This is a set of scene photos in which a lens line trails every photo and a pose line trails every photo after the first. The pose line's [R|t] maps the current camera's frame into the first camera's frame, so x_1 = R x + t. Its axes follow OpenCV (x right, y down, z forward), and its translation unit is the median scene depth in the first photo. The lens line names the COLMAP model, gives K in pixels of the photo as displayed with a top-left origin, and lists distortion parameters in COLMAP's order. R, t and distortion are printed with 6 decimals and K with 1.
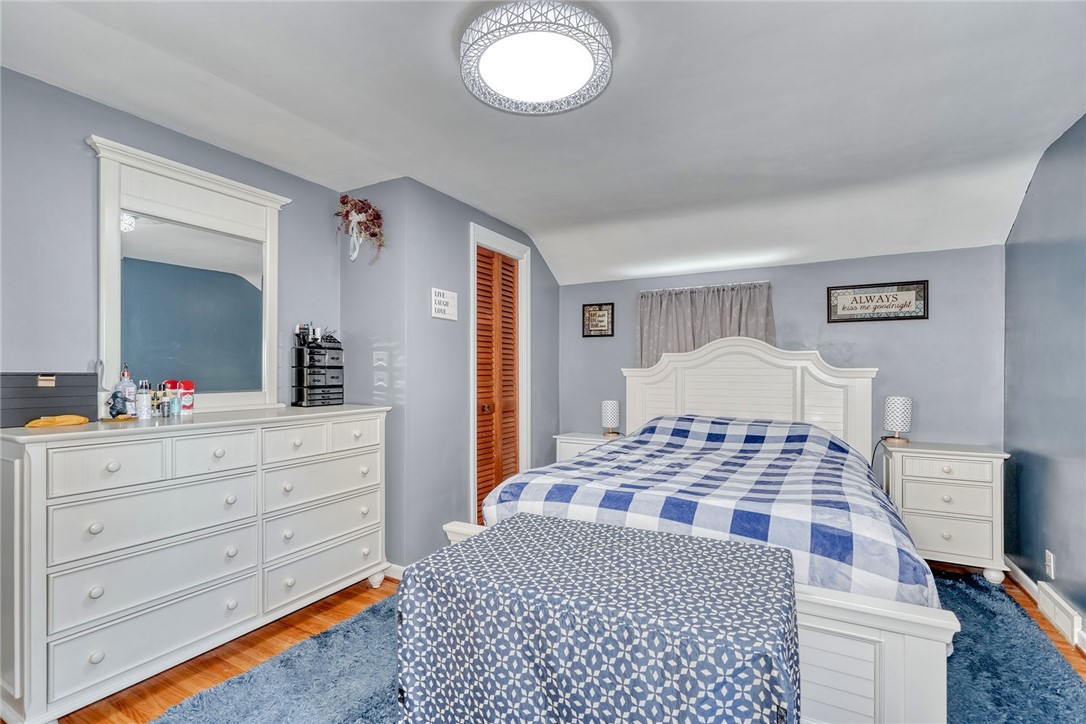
lens RADIAL K [[501.3, 0, 541.0], [0, 501.3, 366.0], [0, 0, 1]] dist [0.000202, 0.000525]
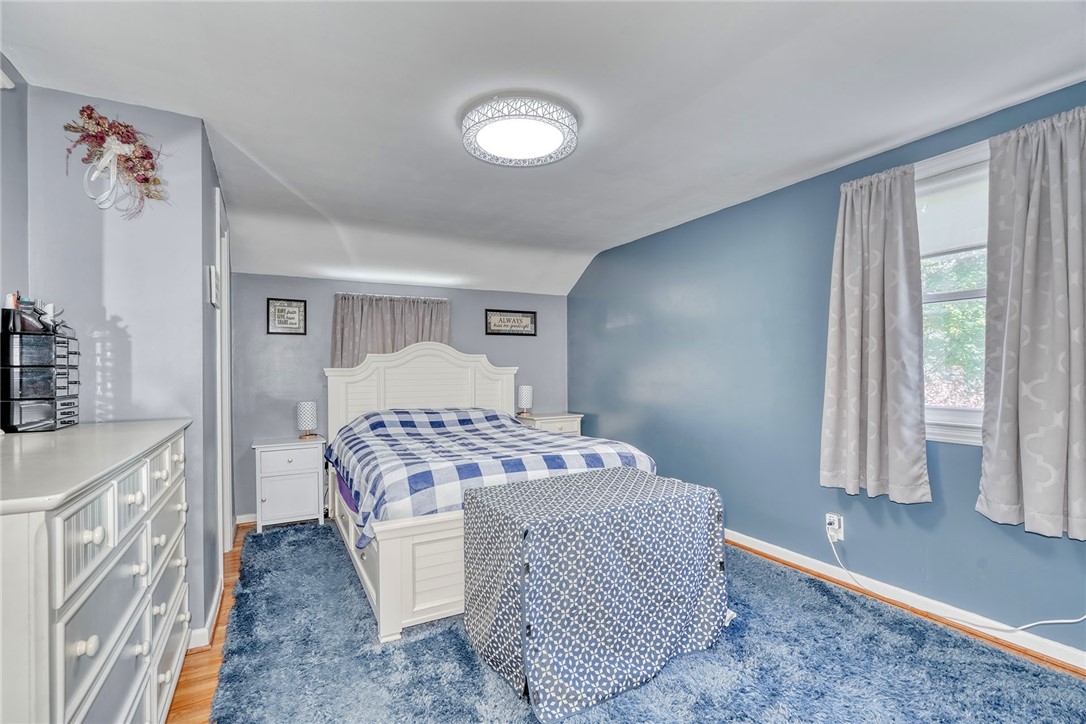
lens RADIAL K [[501.3, 0, 542.7], [0, 501.3, 364.3], [0, 0, 1]] dist [0.000202, 0.000525]
pose [[0.534186, 0.002268, 0.845364, -0.524466], [0.001675, 0.999992, -0.003741, 0.001820], [-0.845365, 0.003414, 0.534178, 0.122914]]
